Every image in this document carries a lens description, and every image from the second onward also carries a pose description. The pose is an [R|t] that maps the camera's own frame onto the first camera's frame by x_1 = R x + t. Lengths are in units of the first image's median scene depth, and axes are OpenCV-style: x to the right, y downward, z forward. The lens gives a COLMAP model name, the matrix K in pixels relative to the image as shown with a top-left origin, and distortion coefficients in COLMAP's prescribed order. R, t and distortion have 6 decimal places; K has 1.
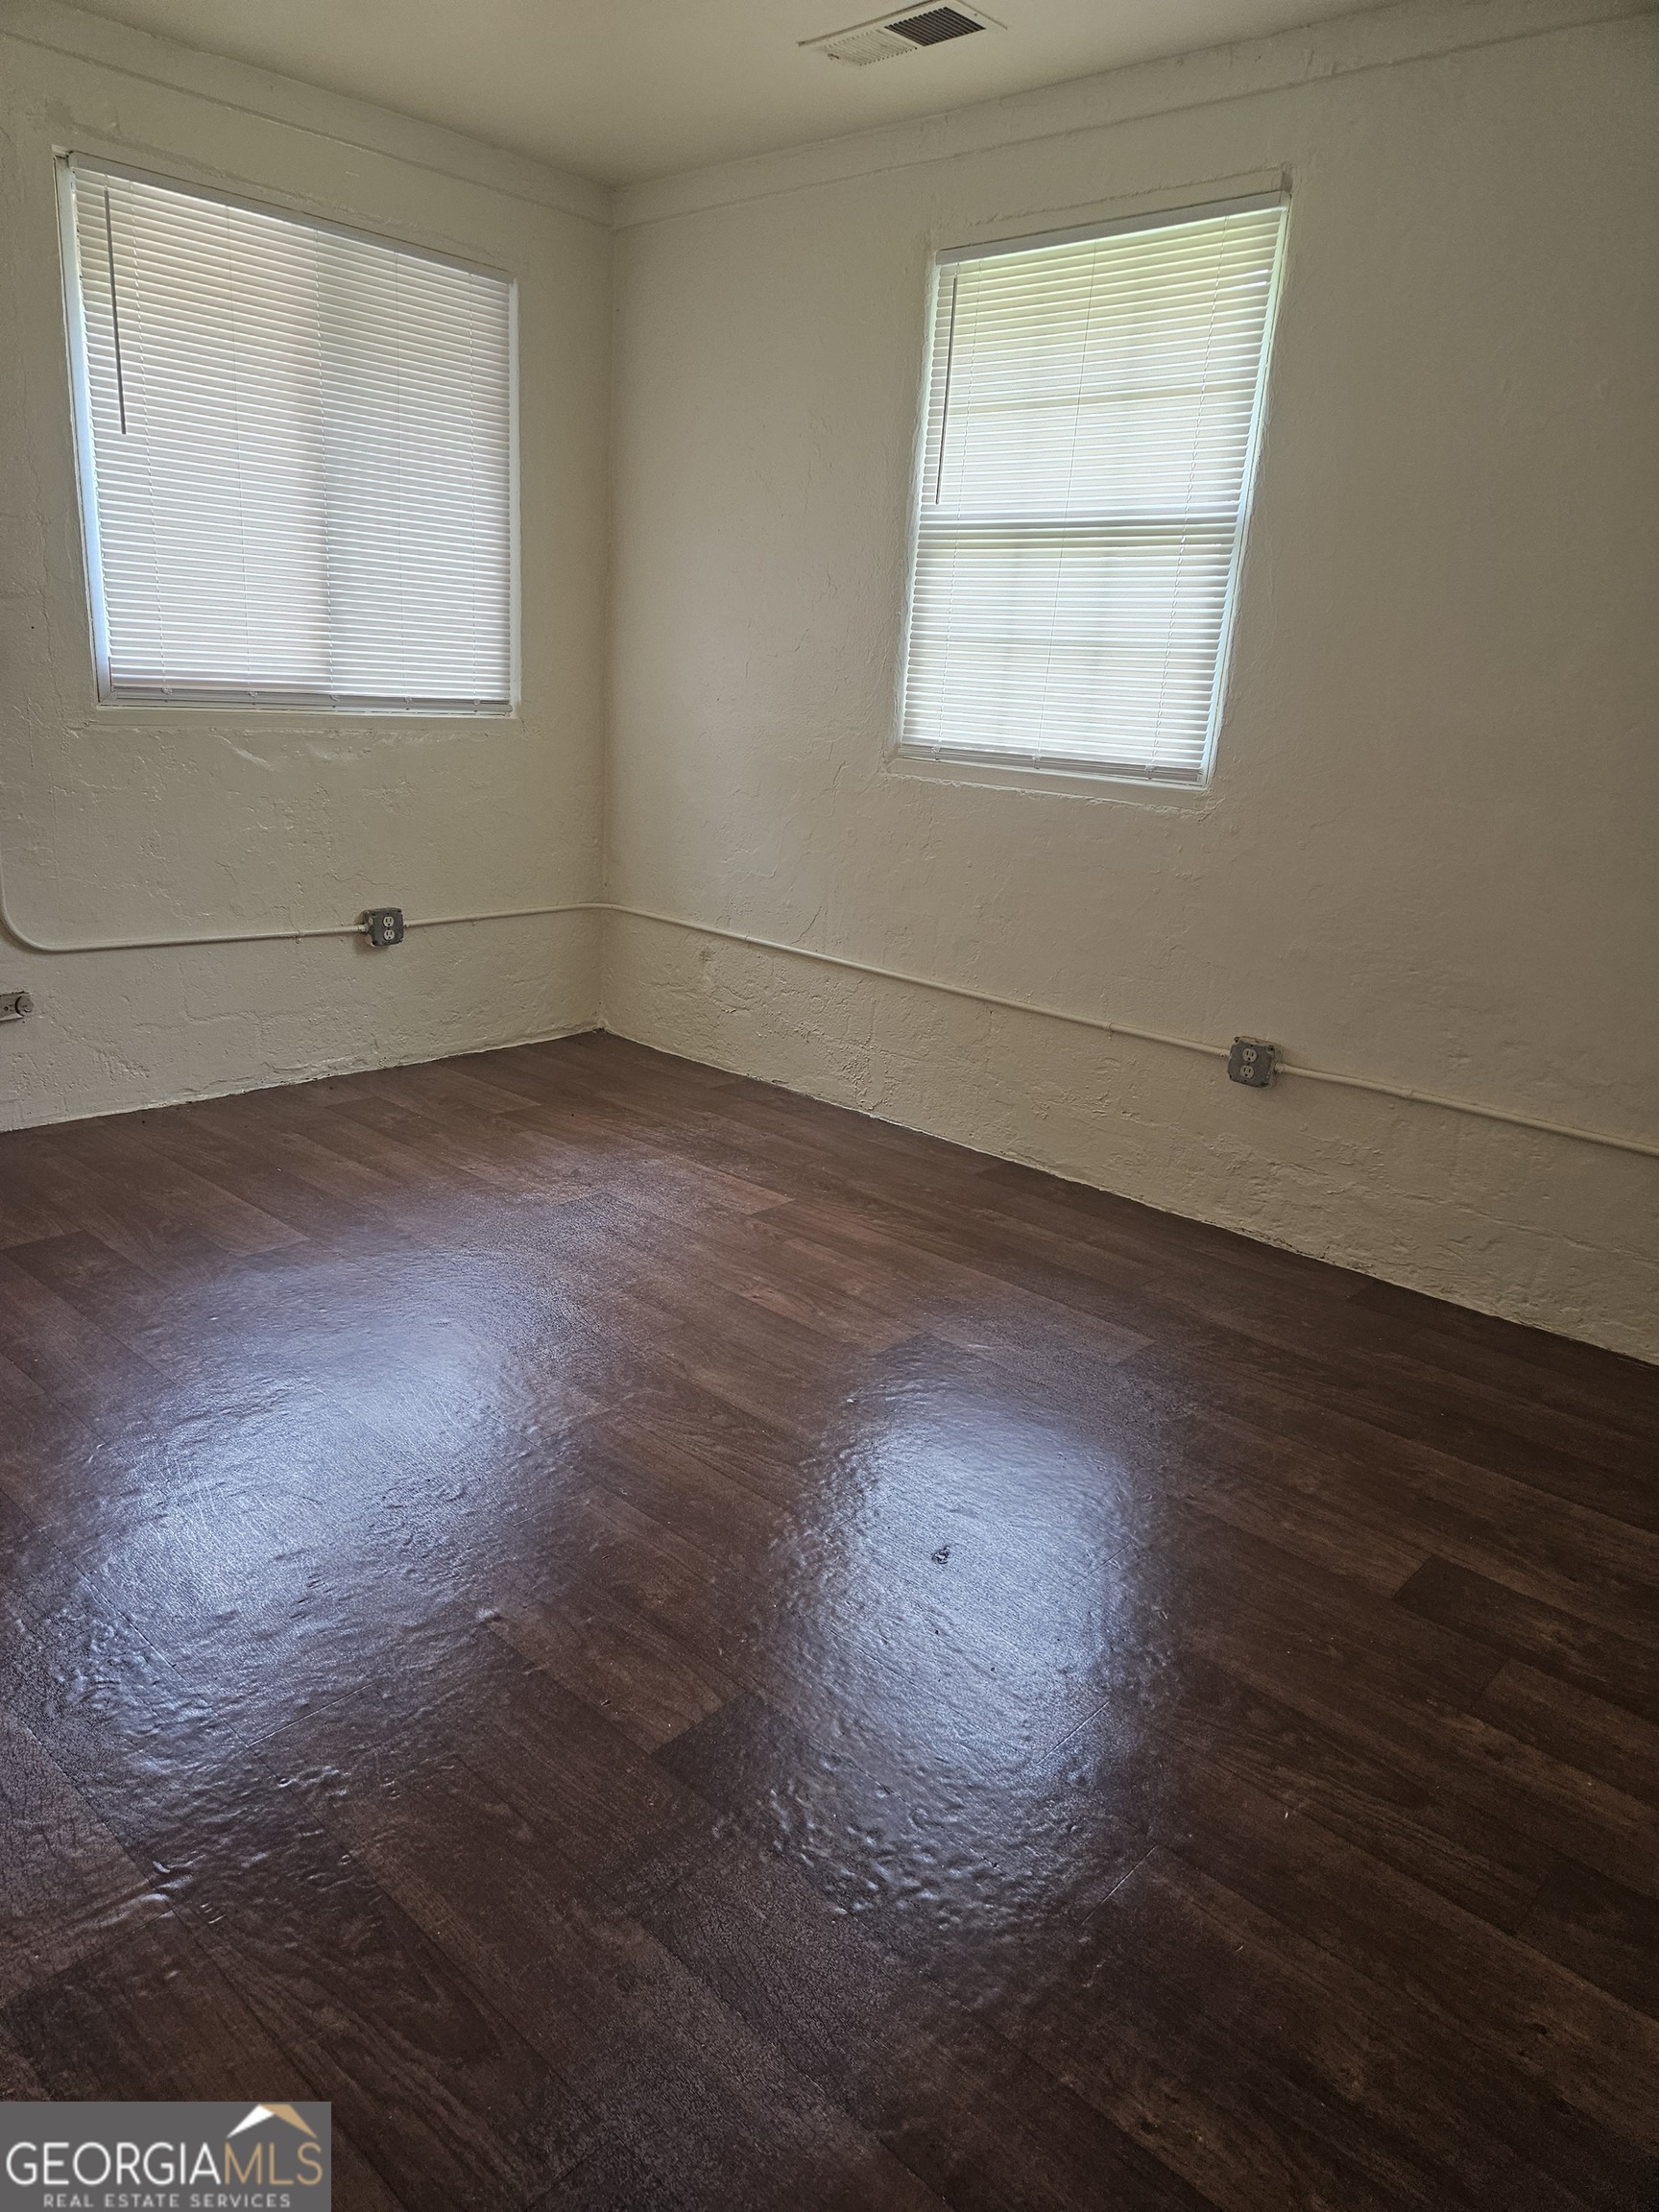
lens RADIAL K [[1471.5, 0, 807.1], [0, 1471.5, 1112.6], [0, 0, 1]] dist [0.089809, -0.080834]
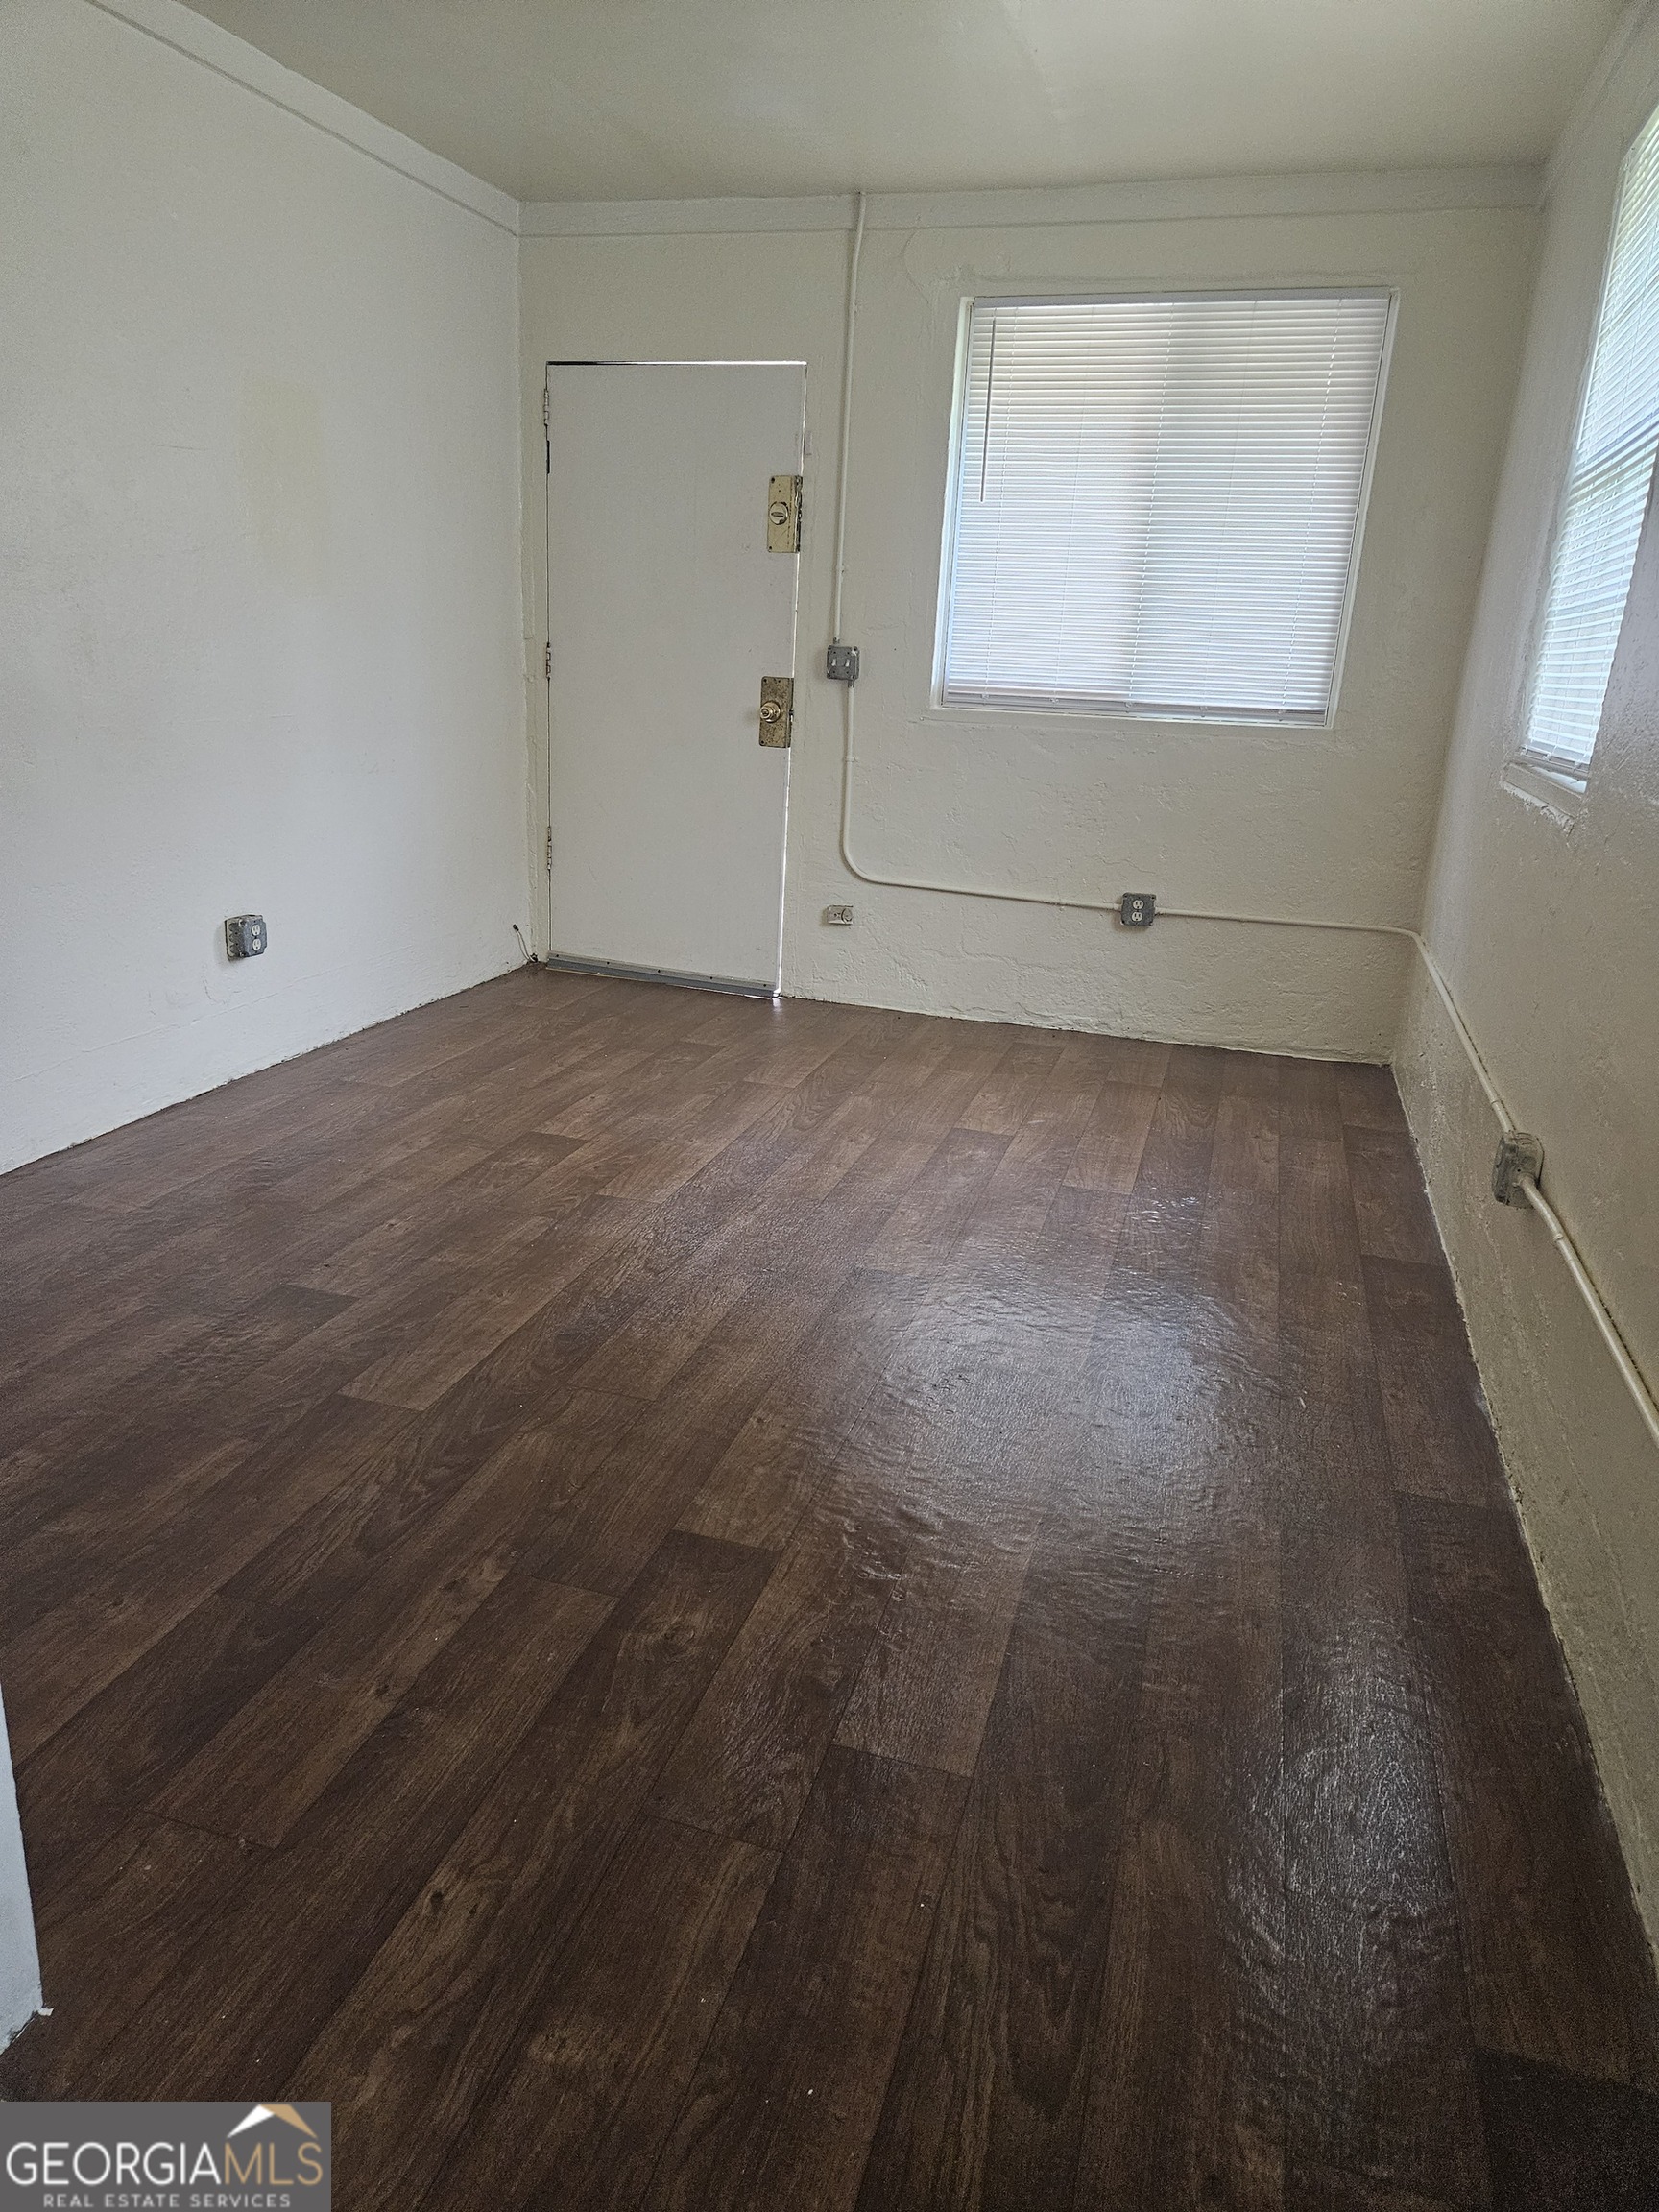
lens RADIAL K [[1471.5, 0, 807.1], [0, 1471.5, 1112.6], [0, 0, 1]] dist [0.089809, -0.080834]
pose [[0.431795, 0.234958, -0.870832, 0.628381], [-0.284378, 0.951697, 0.115770, -0.038349], [0.855969, 0.197656, 0.477755, 0.288348]]
